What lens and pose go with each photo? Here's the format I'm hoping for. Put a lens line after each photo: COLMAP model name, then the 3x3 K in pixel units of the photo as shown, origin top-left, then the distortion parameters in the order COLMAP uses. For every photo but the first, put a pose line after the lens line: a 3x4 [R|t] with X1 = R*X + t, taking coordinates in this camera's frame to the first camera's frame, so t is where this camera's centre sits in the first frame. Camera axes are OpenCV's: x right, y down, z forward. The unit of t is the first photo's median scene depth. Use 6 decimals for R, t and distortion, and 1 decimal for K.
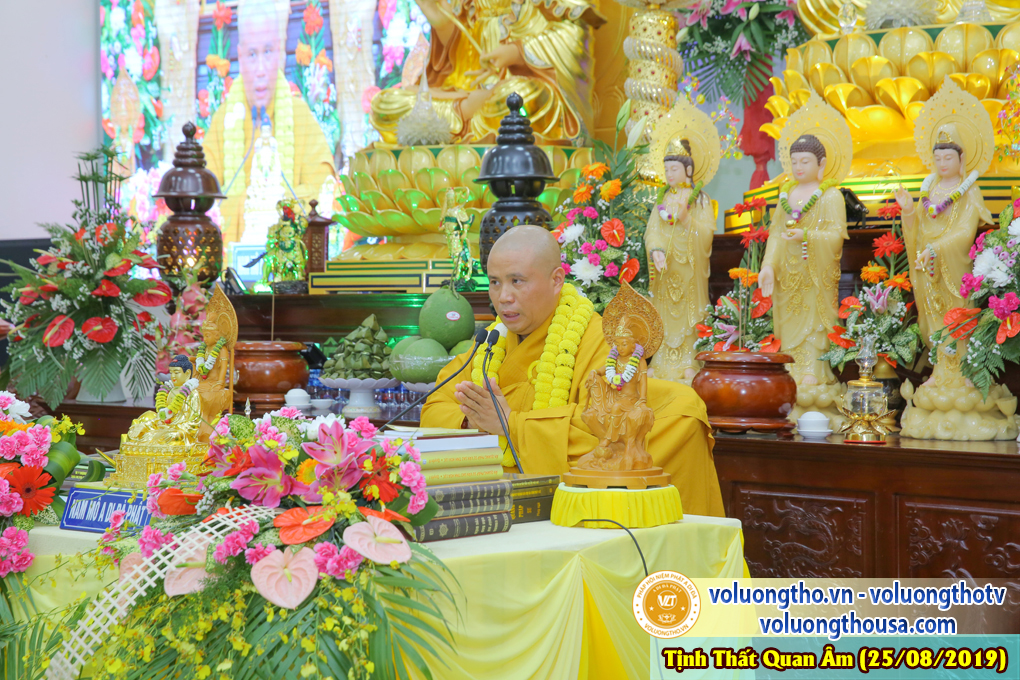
lens RADIAL K [[1936.4, 0, 515.7], [0, 1936.4, 340.8], [0, 0, 1]] dist [0.220266, 0.000000]
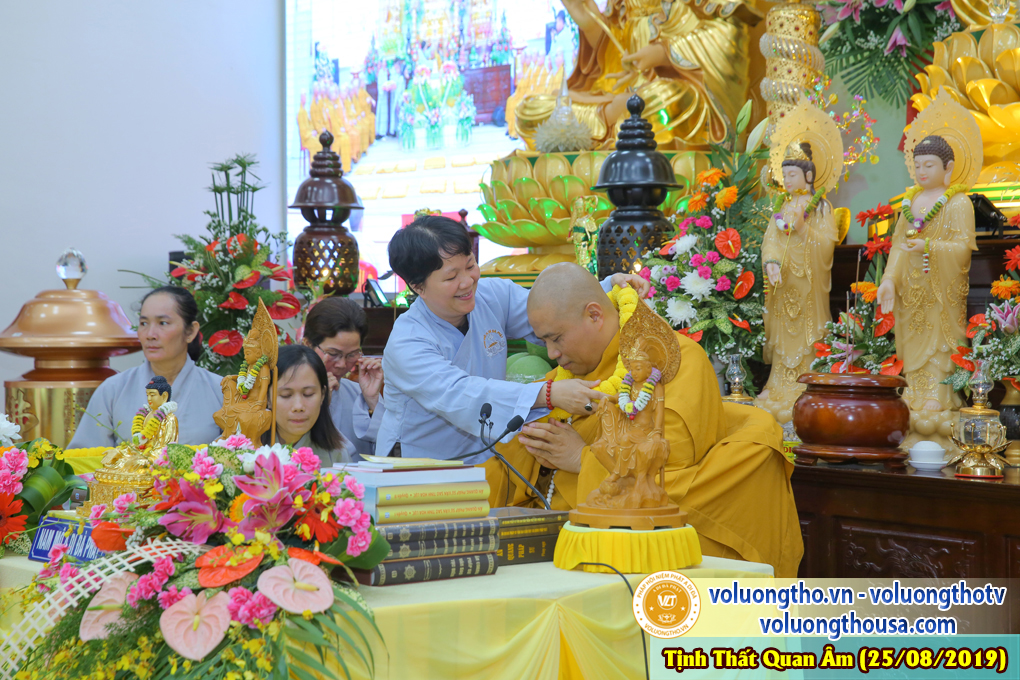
lens RADIAL K [[1936.4, 0, 505.4], [0, 1936.4, 339.3], [0, 0, 1]] dist [0.220266, 0.000000]
pose [[0.988339, 0.006762, -0.152118, 0.088445], [-0.007522, 0.999962, -0.004418, -0.004972], [0.152083, 0.005511, 0.988352, 0.063597]]
